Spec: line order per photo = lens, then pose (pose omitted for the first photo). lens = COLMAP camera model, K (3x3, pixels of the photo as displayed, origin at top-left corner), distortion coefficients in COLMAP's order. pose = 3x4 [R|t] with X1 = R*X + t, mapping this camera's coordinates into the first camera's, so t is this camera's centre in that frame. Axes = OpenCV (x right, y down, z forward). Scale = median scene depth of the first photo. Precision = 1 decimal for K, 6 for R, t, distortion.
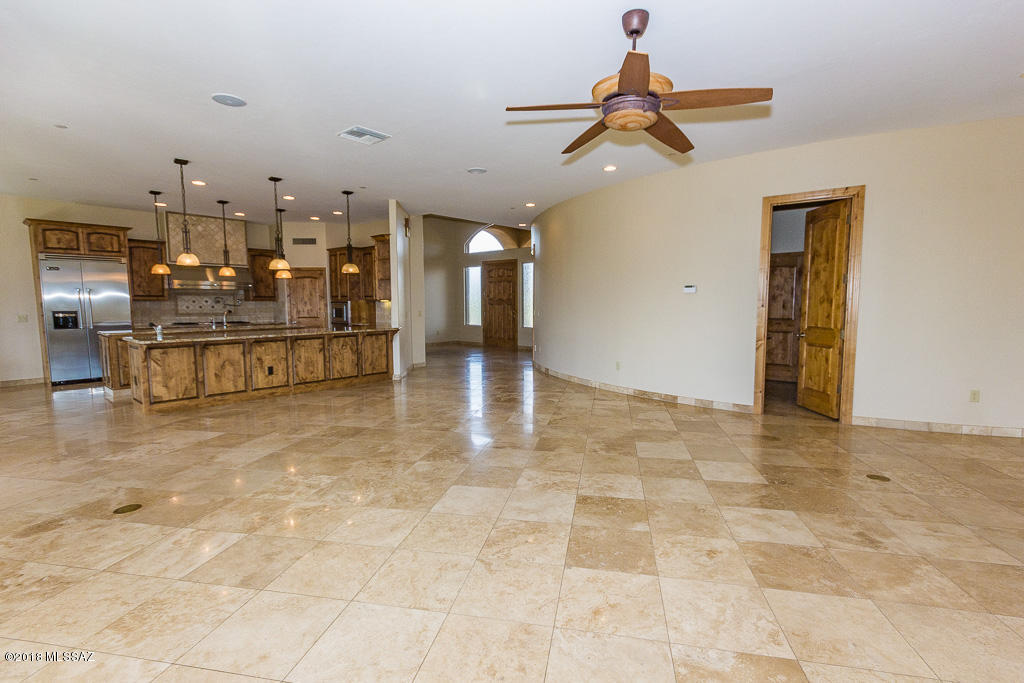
lens RADIAL K [[482.8, 0, 522.3], [0, 482.8, 340.3], [0, 0, 1]] dist [0.004867, 0.001606]
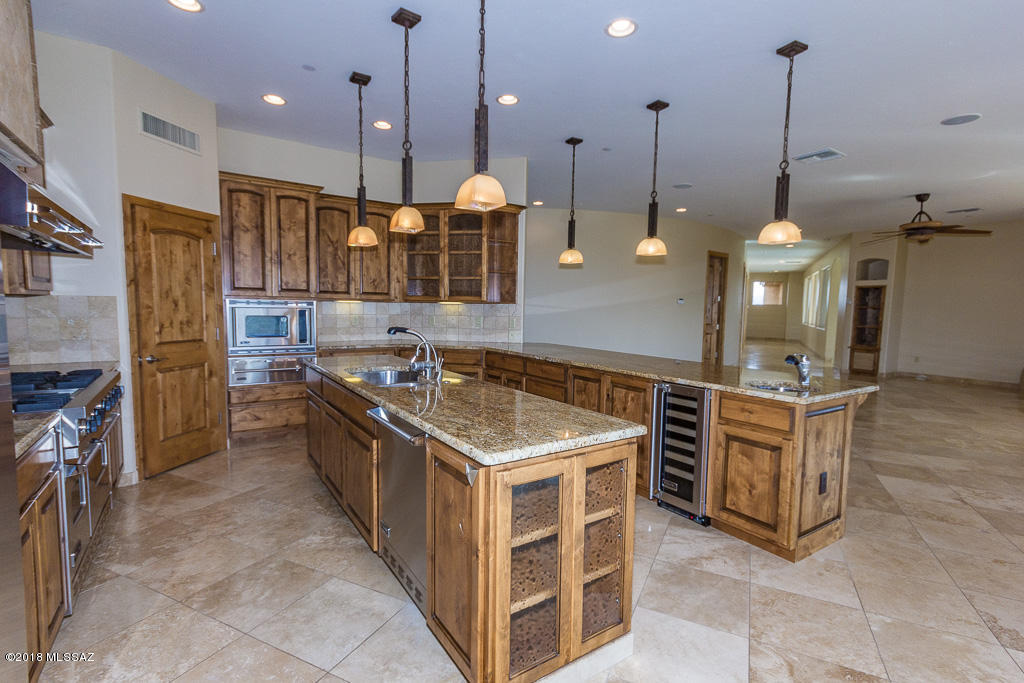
lens RADIAL K [[482.8, 0, 512.4], [0, 482.8, 338.3], [0, 0, 1]] dist [0.004867, 0.001606]
pose [[0.258534, -0.057148, 0.964310, -0.980506], [0.059132, 0.997313, 0.043250, -0.067630], [-0.964191, 0.045840, 0.261219, 0.870533]]
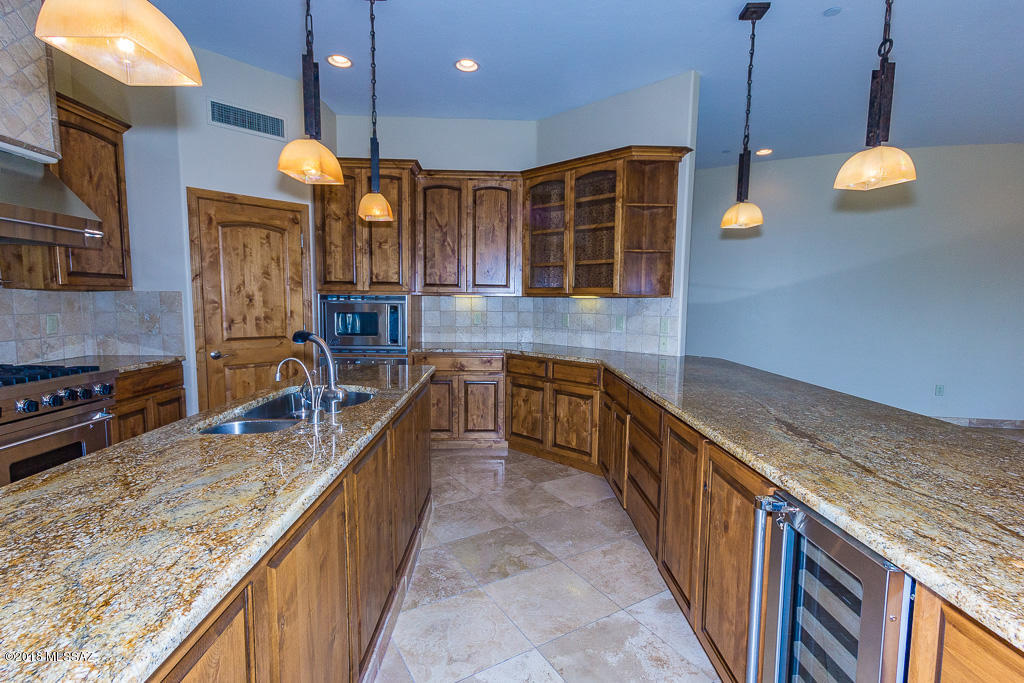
lens RADIAL K [[482.8, 0, 516.3], [0, 482.8, 343.2], [0, 0, 1]] dist [0.004867, 0.001606]
pose [[0.734609, -0.049127, 0.676710, -0.725625], [0.037852, 0.998789, 0.031417, -0.063097], [-0.677434, 0.002536, 0.735579, 0.801257]]
